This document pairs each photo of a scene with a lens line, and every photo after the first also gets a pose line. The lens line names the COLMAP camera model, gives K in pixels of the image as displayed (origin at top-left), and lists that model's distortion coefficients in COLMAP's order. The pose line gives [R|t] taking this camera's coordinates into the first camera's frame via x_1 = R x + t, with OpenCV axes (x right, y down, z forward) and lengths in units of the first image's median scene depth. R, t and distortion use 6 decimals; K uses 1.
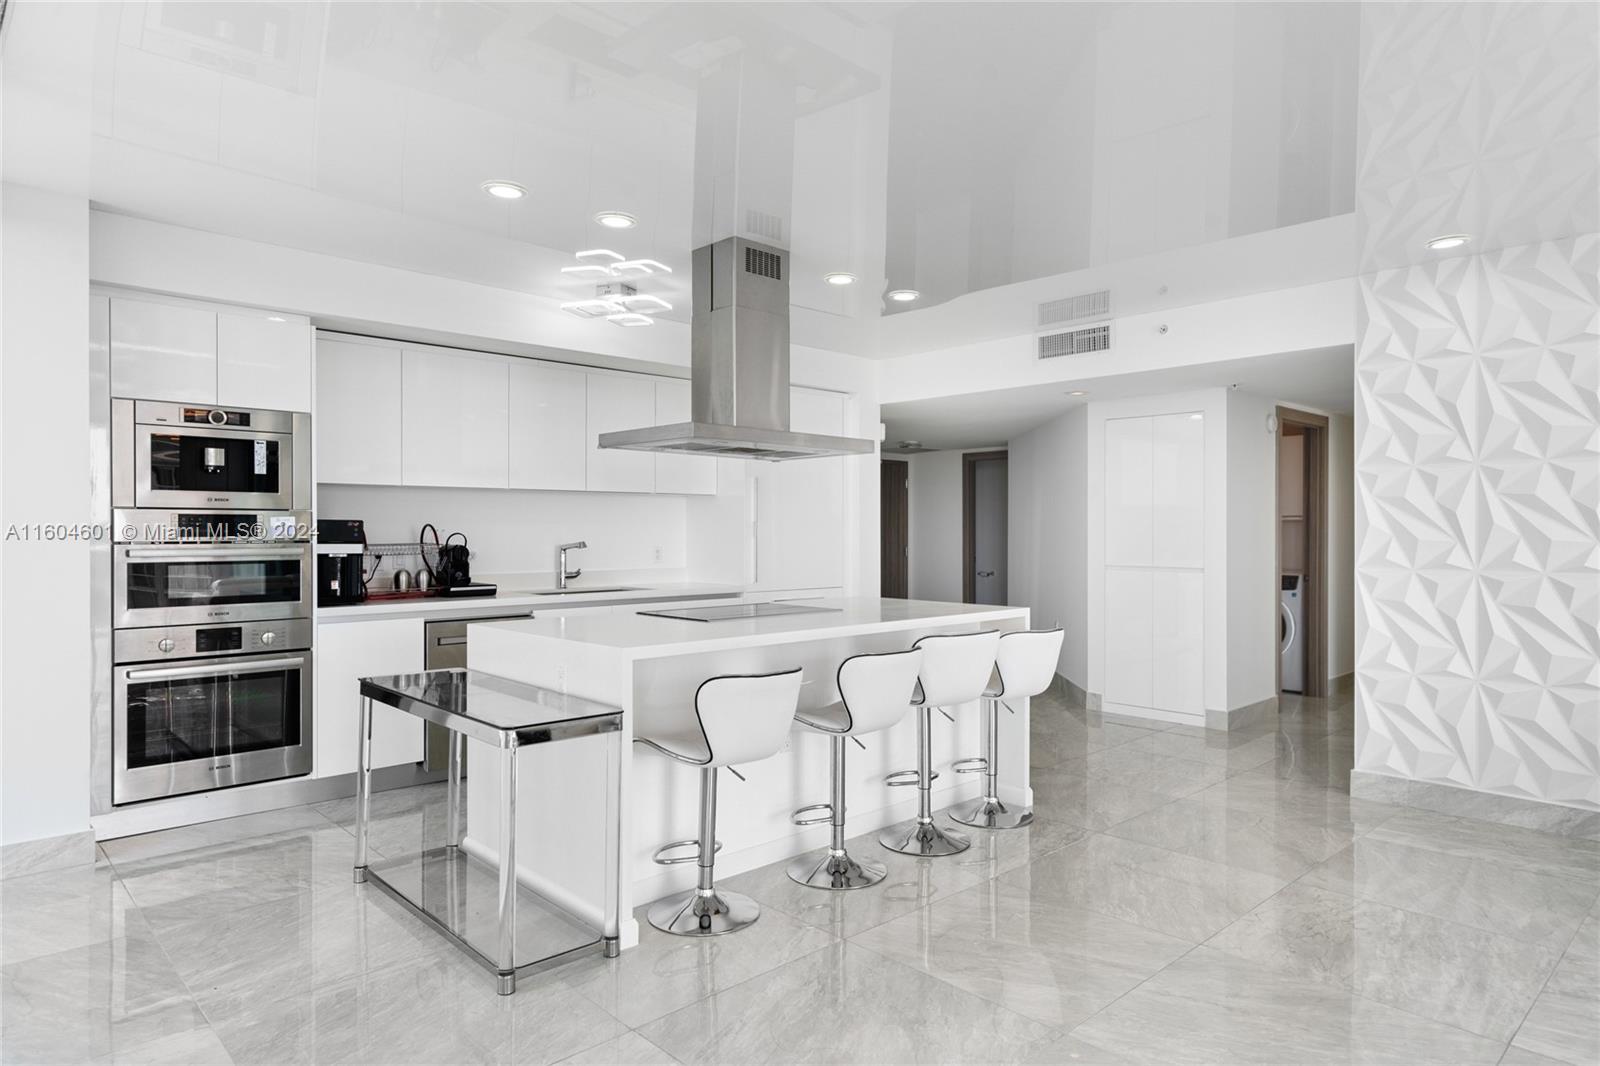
lens RADIAL K [[911.5, 0, 836.2], [0, 911.5, 529.4], [0, 0, 1]] dist [0.002310, 0.001077]
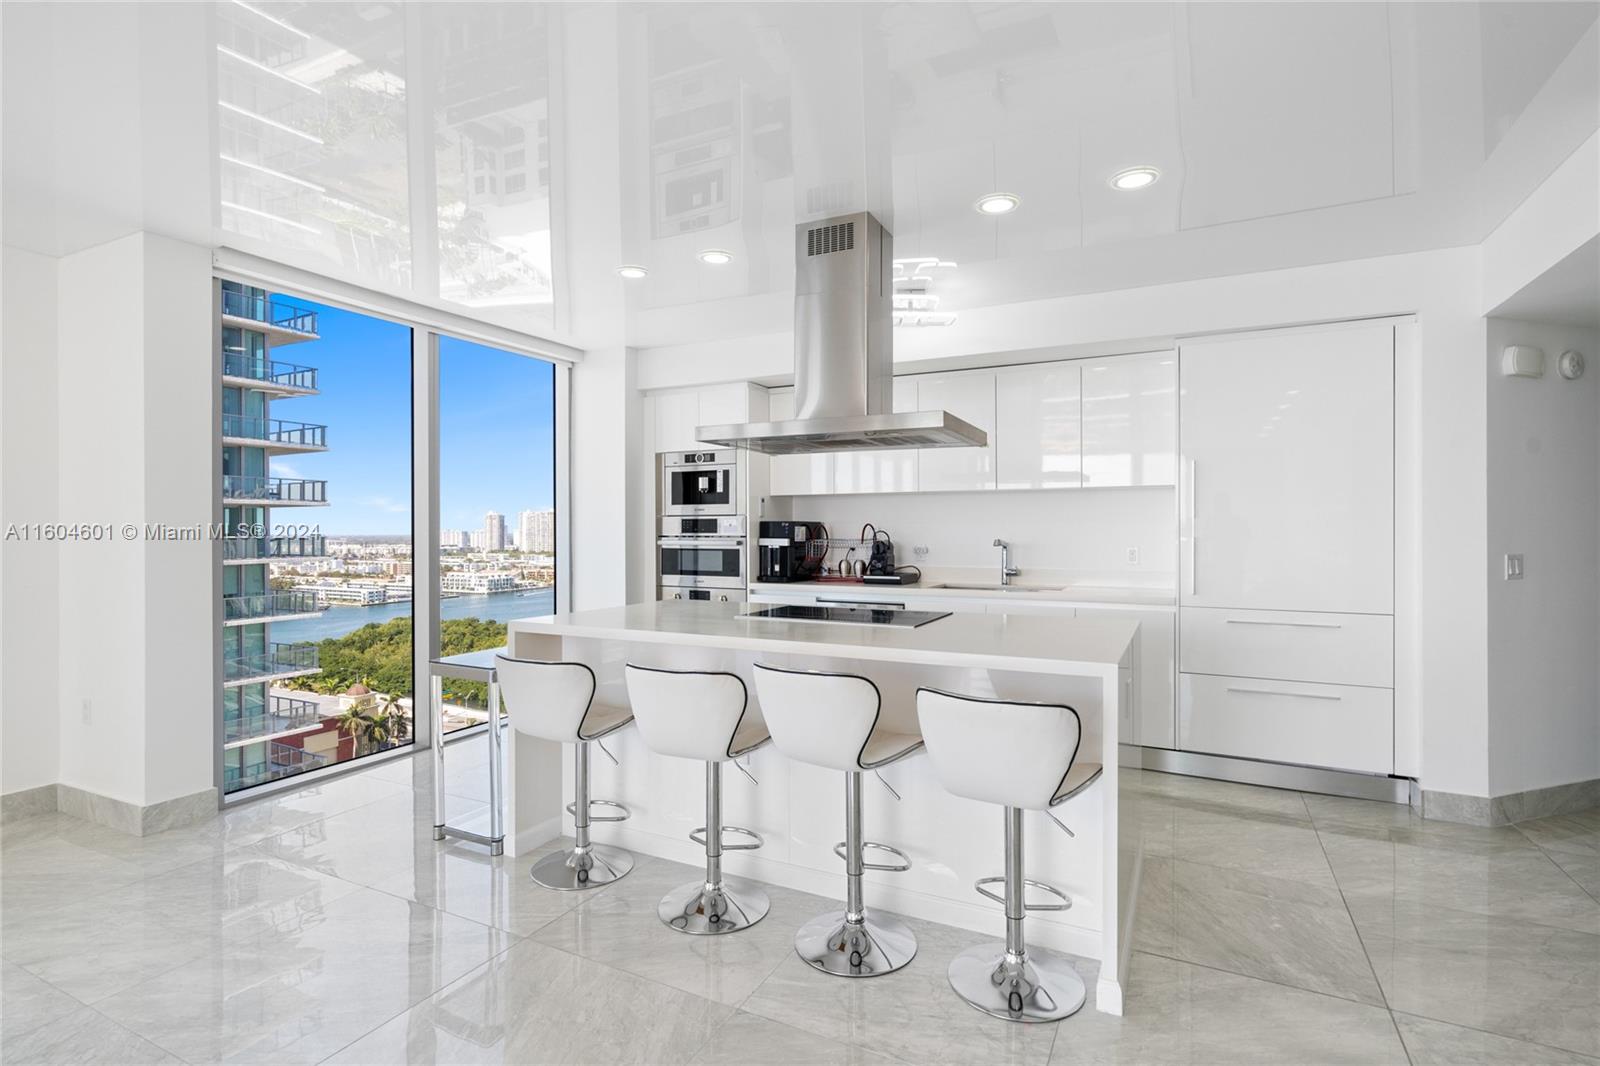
lens RADIAL K [[783.5, 0, 827.7], [0, 783.5, 525.8], [0, 0, 1]] dist [0.002958, -0.001329]
pose [[0.344193, -0.006829, -0.938874, 0.641343], [0.003323, 0.999976, -0.006055, 0.004083], [0.938893, -0.001036, 0.344208, 0.699551]]
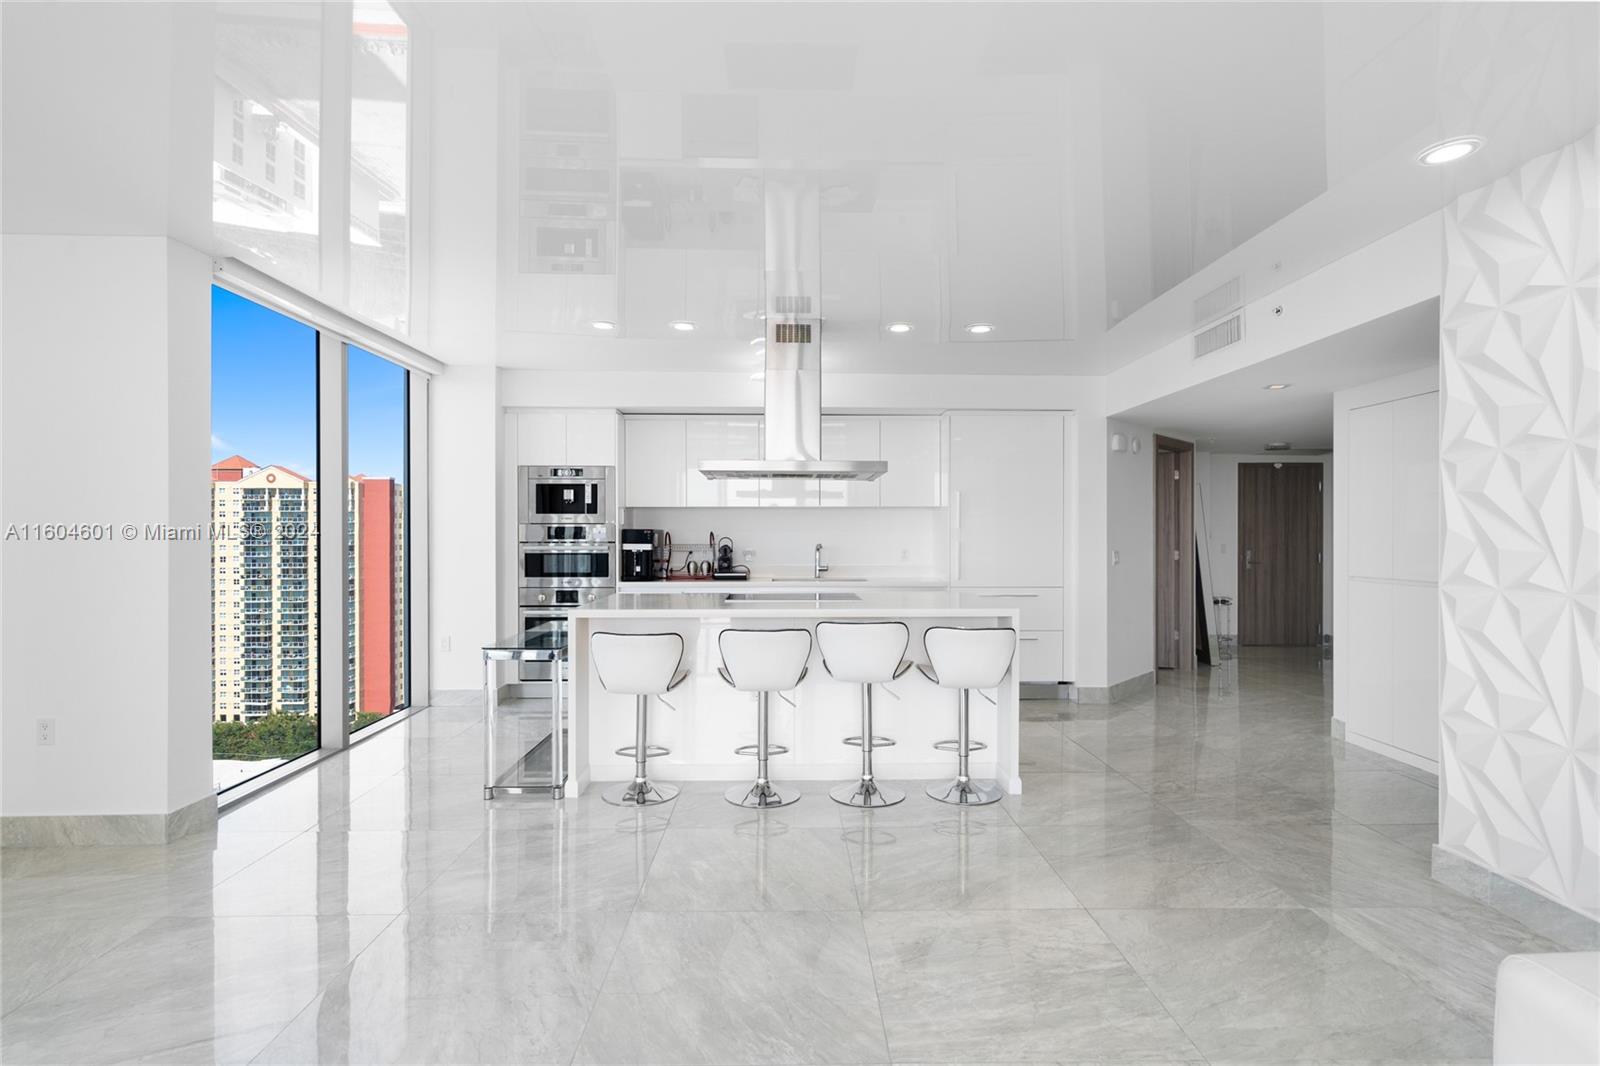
lens RADIAL K [[783.5, 0, 844.6], [0, 783.5, 538.5], [0, 0, 1]] dist [0.002958, -0.001329]
pose [[0.758435, 0.003263, -0.651741, 0.691074], [0.000818, 0.999982, 0.005958, -0.001934], [0.651748, -0.005052, 0.758419, 0.182921]]
